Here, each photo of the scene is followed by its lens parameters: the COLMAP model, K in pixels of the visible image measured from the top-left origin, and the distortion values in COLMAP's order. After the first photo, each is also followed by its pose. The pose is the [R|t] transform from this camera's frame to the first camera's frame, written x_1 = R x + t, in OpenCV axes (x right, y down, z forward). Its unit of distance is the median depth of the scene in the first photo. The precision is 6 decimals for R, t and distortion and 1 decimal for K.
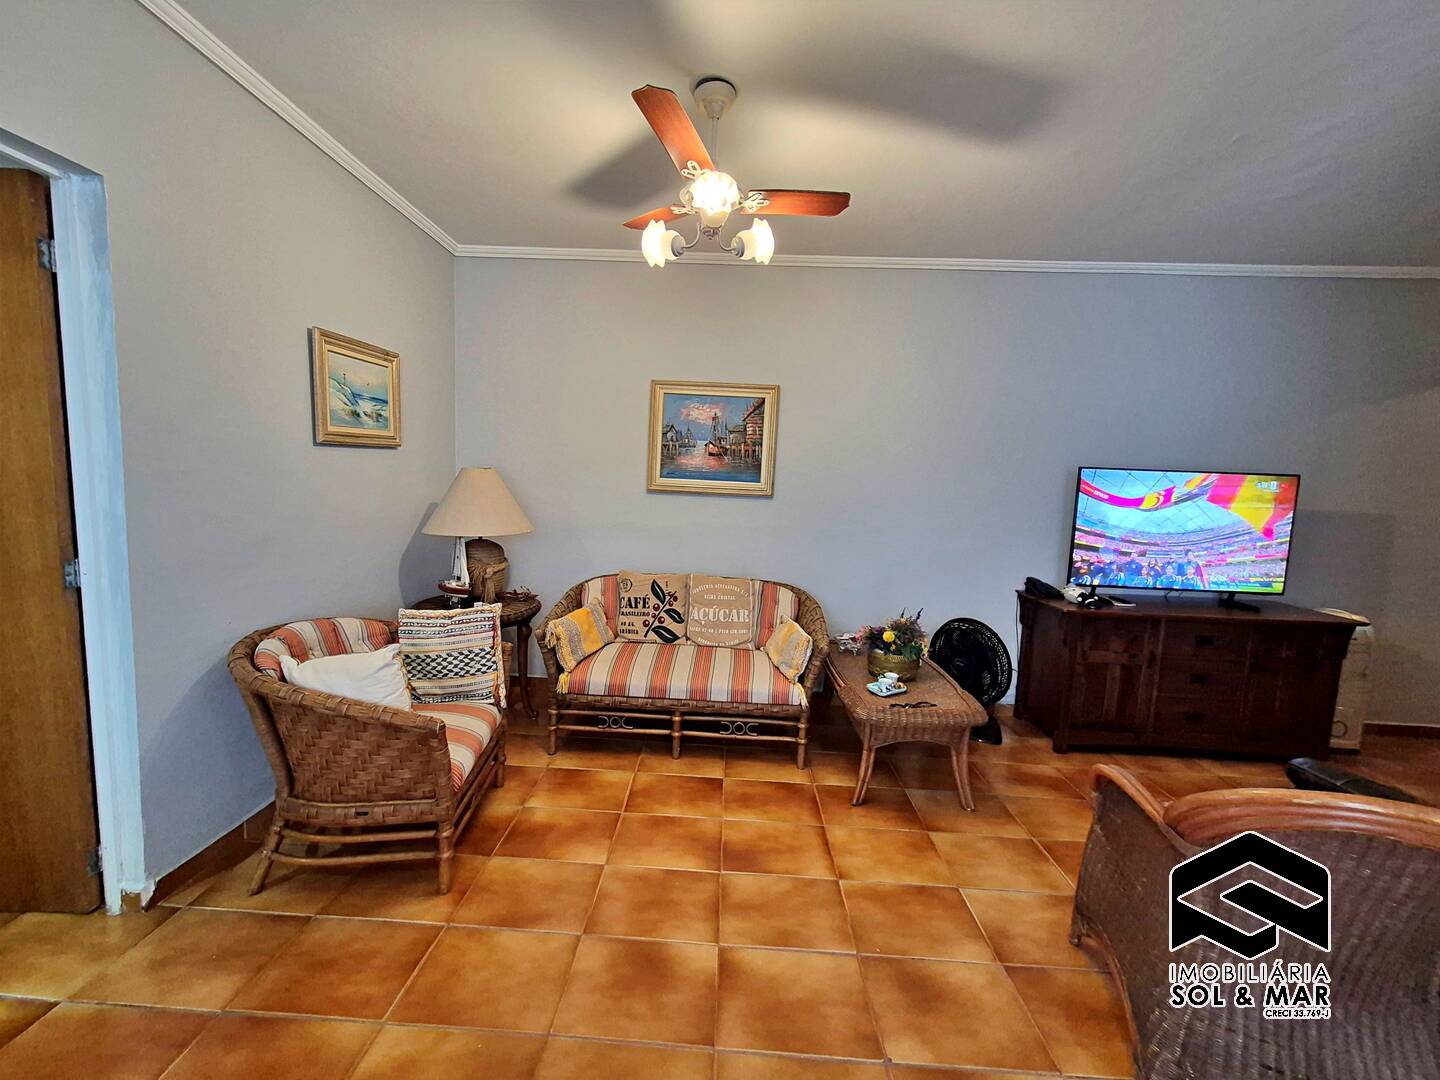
lens RADIAL K [[562.7, 0, 706.6], [0, 562.7, 533.9], [0, 0, 1]] dist [0.001797, 0.000853]
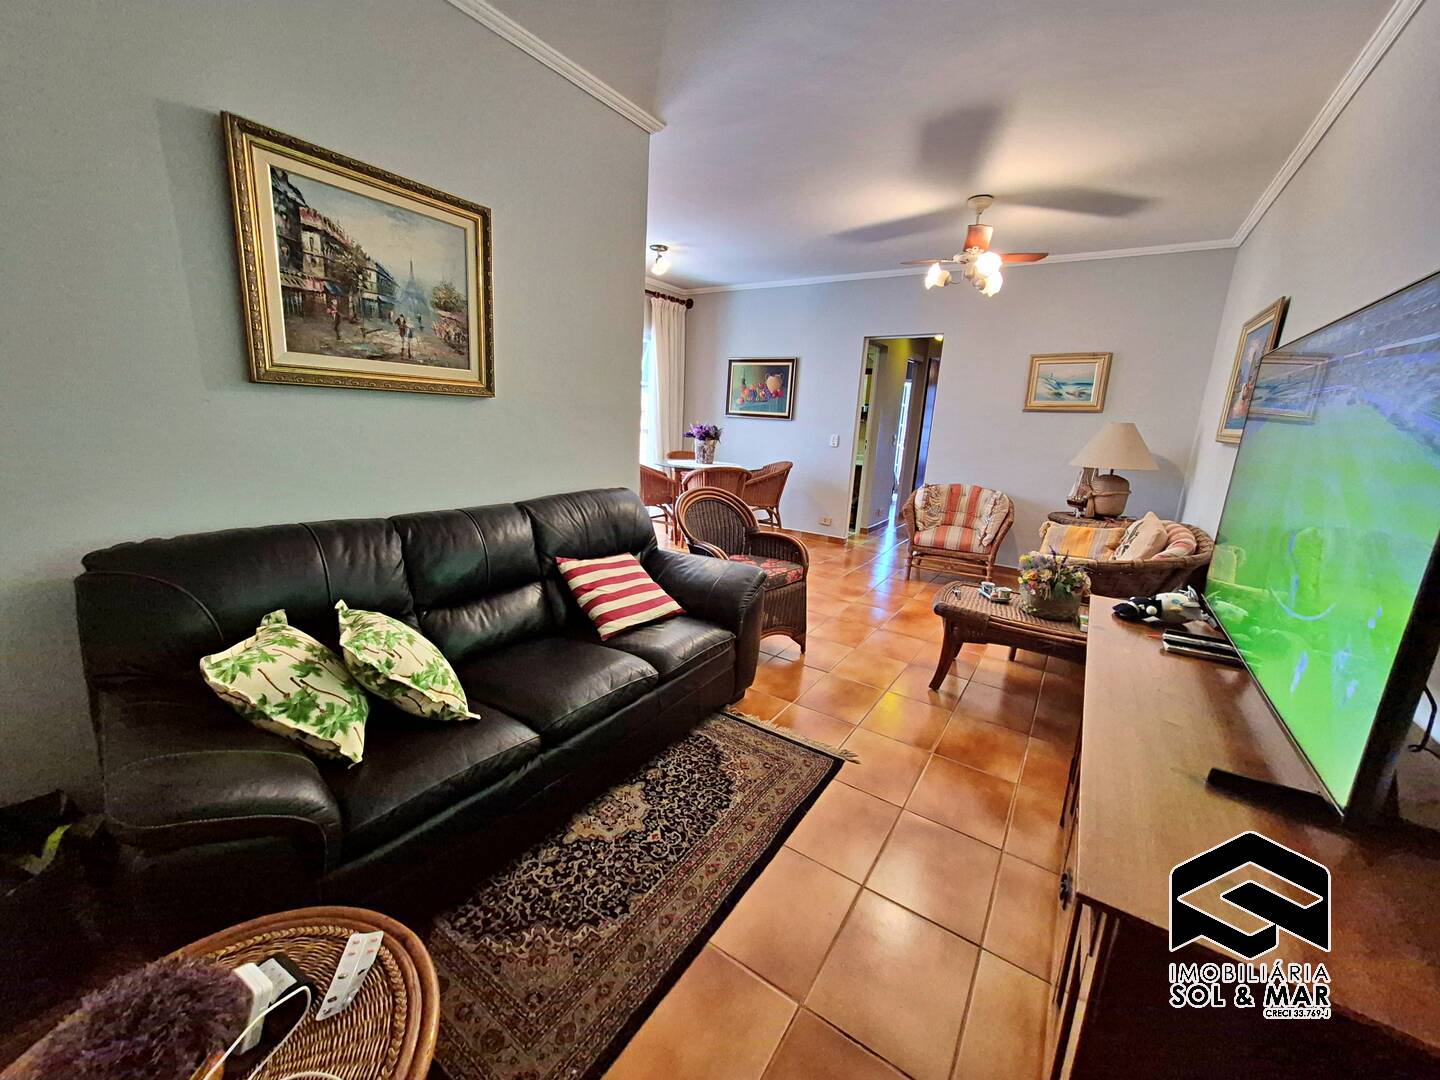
lens RADIAL K [[562.7, 0, 704.8], [0, 562.7, 532.5], [0, 0, 1]] dist [0.001797, 0.000853]
pose [[-0.530075, 0.109696, -0.840826, 1.363628], [-0.157771, 0.961523, 0.224905, -0.007043], [0.833144, 0.251874, -0.492372, 0.903396]]
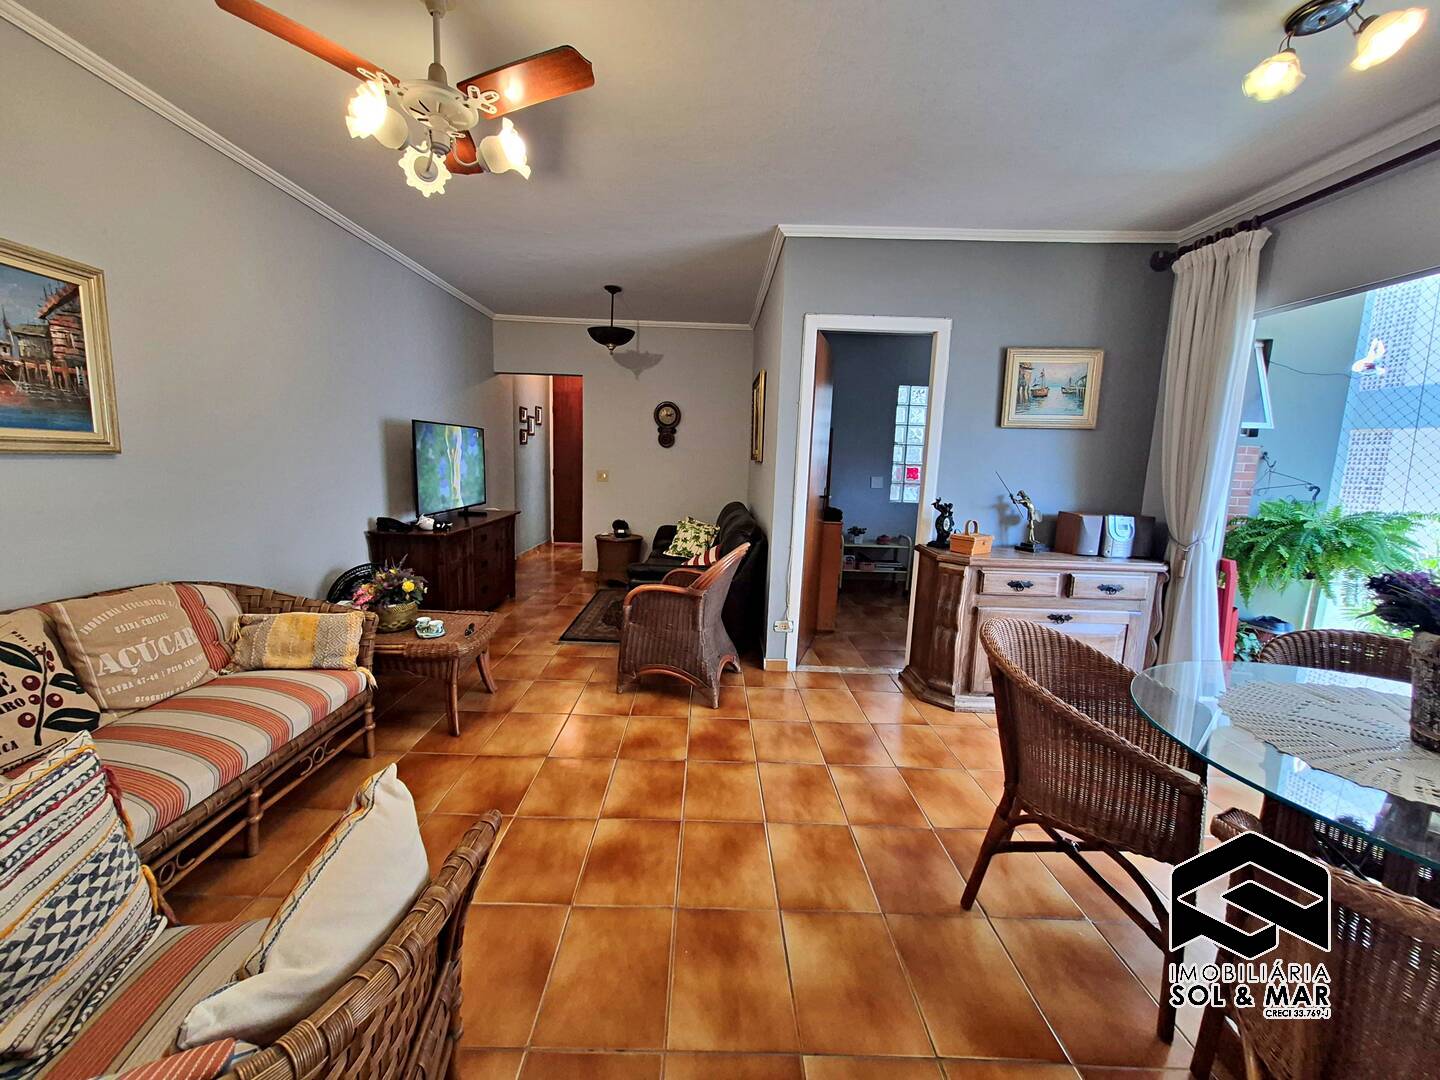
lens RADIAL K [[562.7, 0, 713.7], [0, 562.7, 533.0], [0, 0, 1]] dist [0.001797, 0.000853]
pose [[-0.045216, -0.177202, 0.983135, -0.626648], [0.064936, 0.981539, 0.179901, -0.056398], [-0.996864, 0.071975, -0.032875, 0.420754]]
